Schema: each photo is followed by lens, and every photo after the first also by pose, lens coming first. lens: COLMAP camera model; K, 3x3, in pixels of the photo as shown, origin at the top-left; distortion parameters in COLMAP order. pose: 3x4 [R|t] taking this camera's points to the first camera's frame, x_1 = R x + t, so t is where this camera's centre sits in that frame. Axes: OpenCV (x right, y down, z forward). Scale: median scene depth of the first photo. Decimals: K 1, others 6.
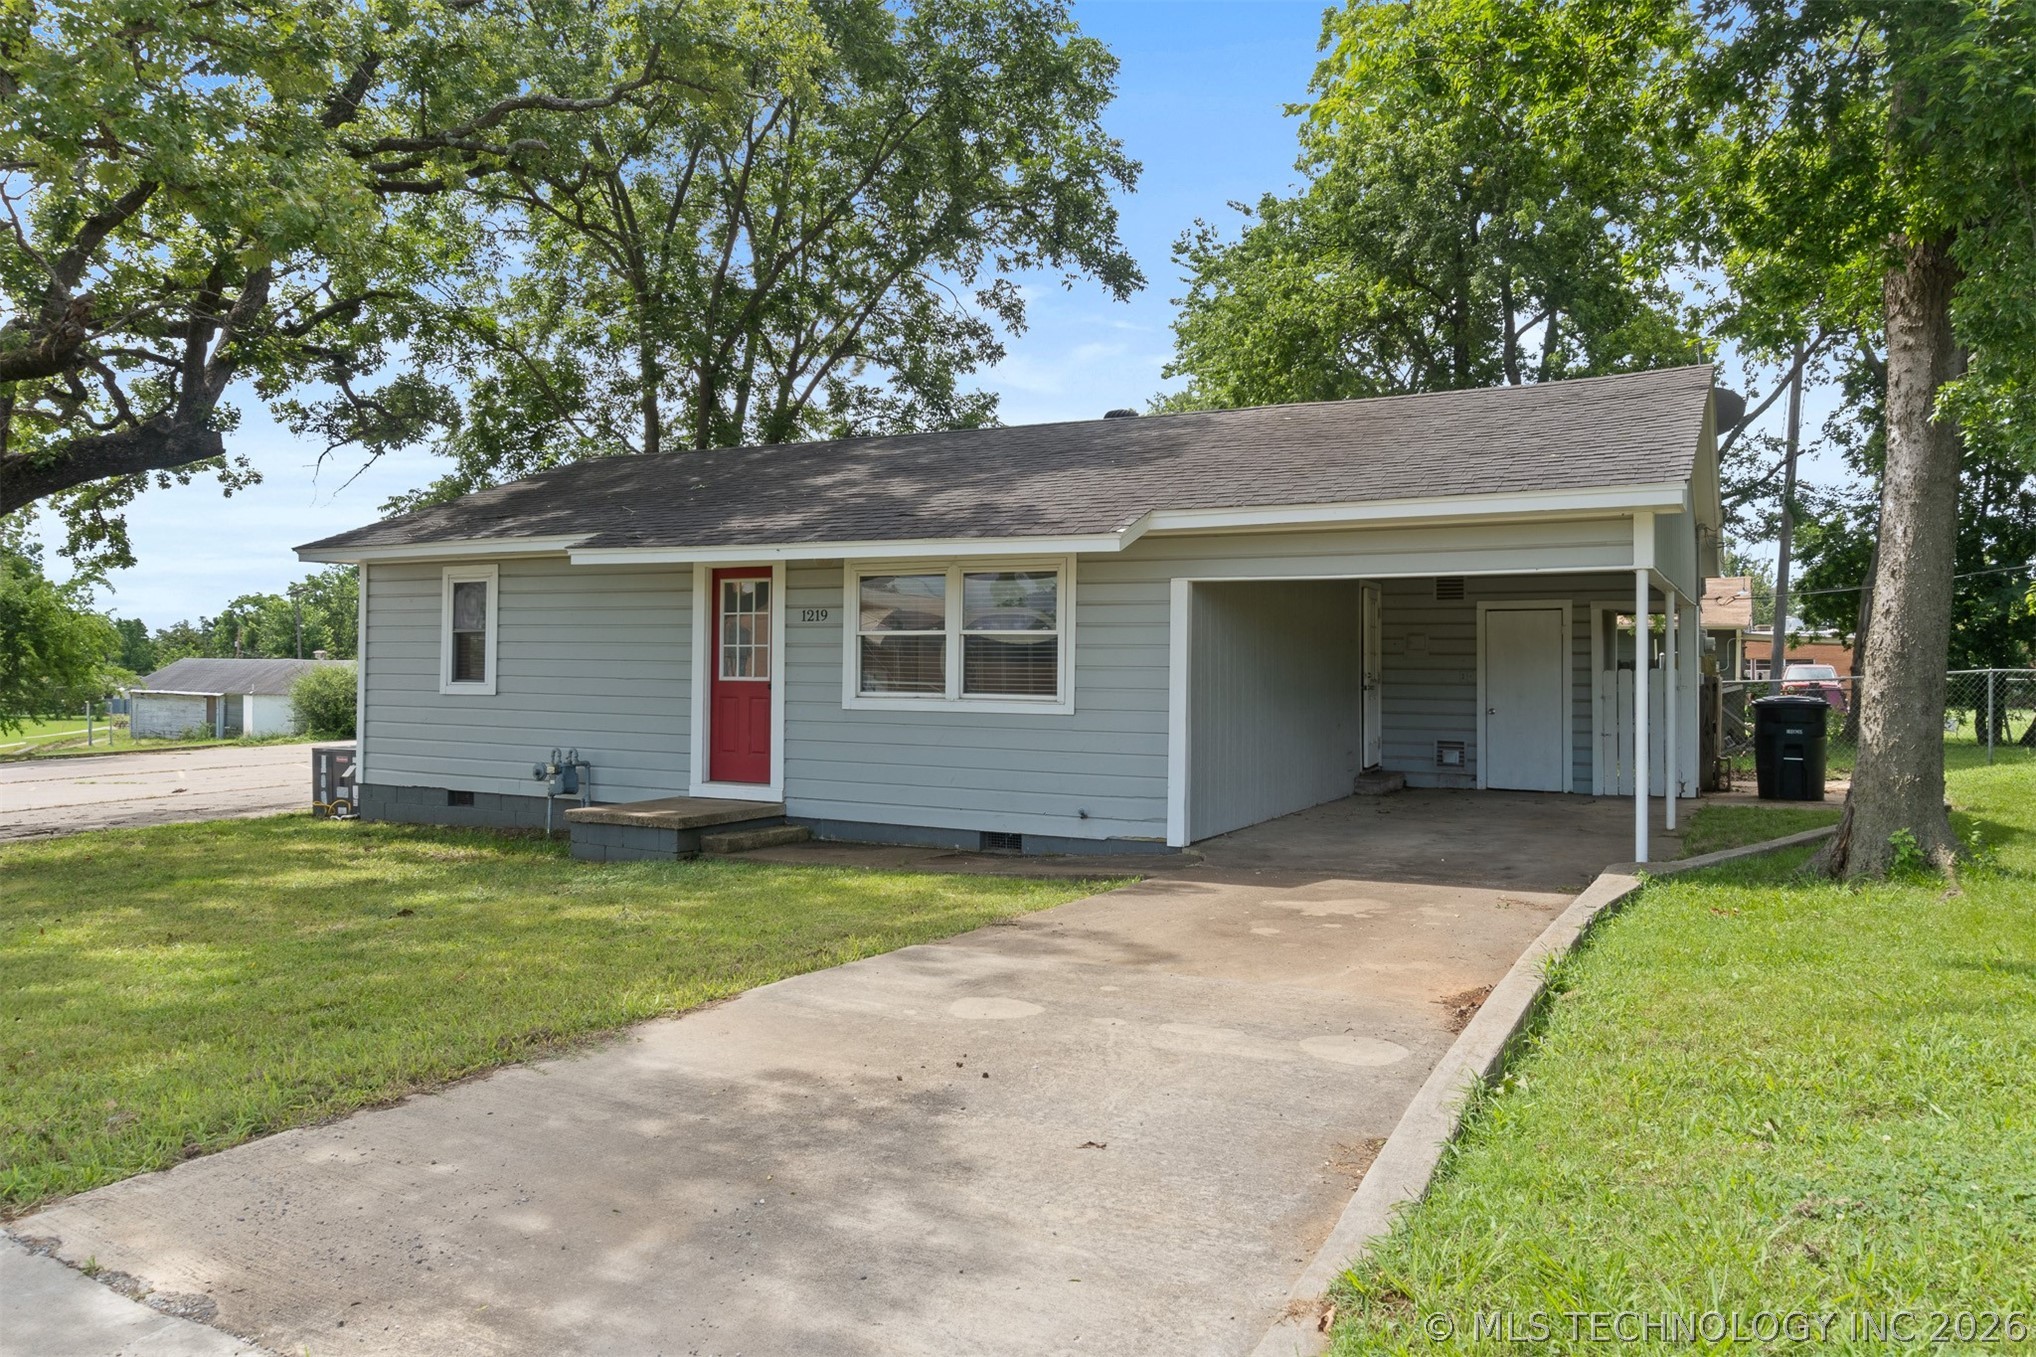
lens RADIAL K [[1367.3, 0, 1022.8], [0, 1367.3, 659.2], [0, 0, 1]] dist [-0.026123, 0.000110]
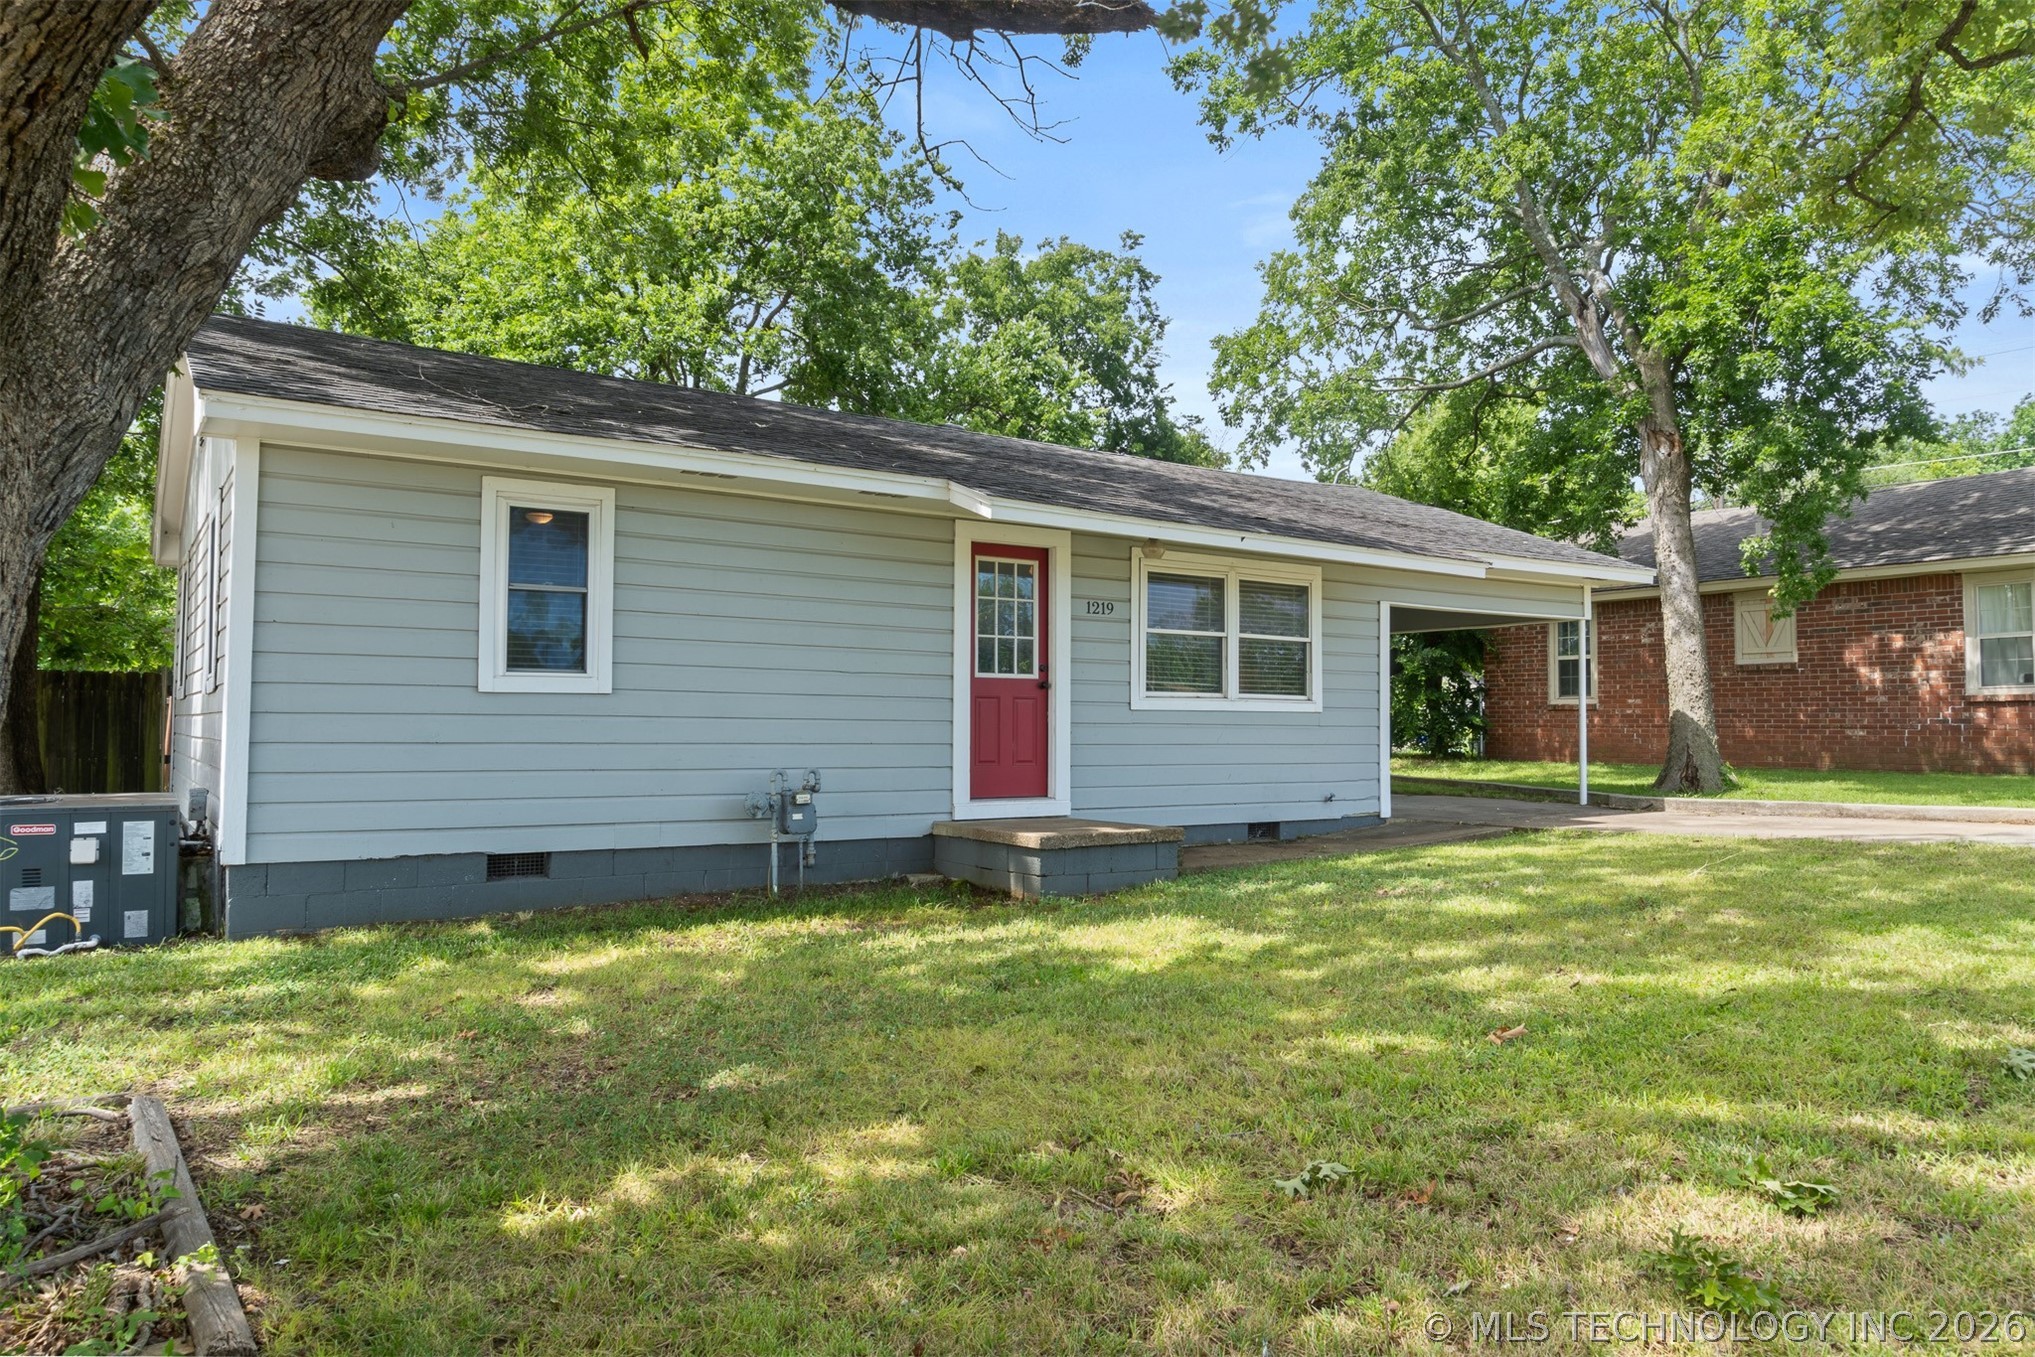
lens RADIAL K [[1366.6, 0, 1019.7], [0, 1366.6, 661.8], [0, 0, 1]] dist [-0.026123, 0.000110]
pose [[0.472523, 0.028837, 0.880846, -1.001143], [-0.017140, 0.999576, -0.023529, 0.026746], [-0.881152, -0.003980, 0.472817, 0.622088]]
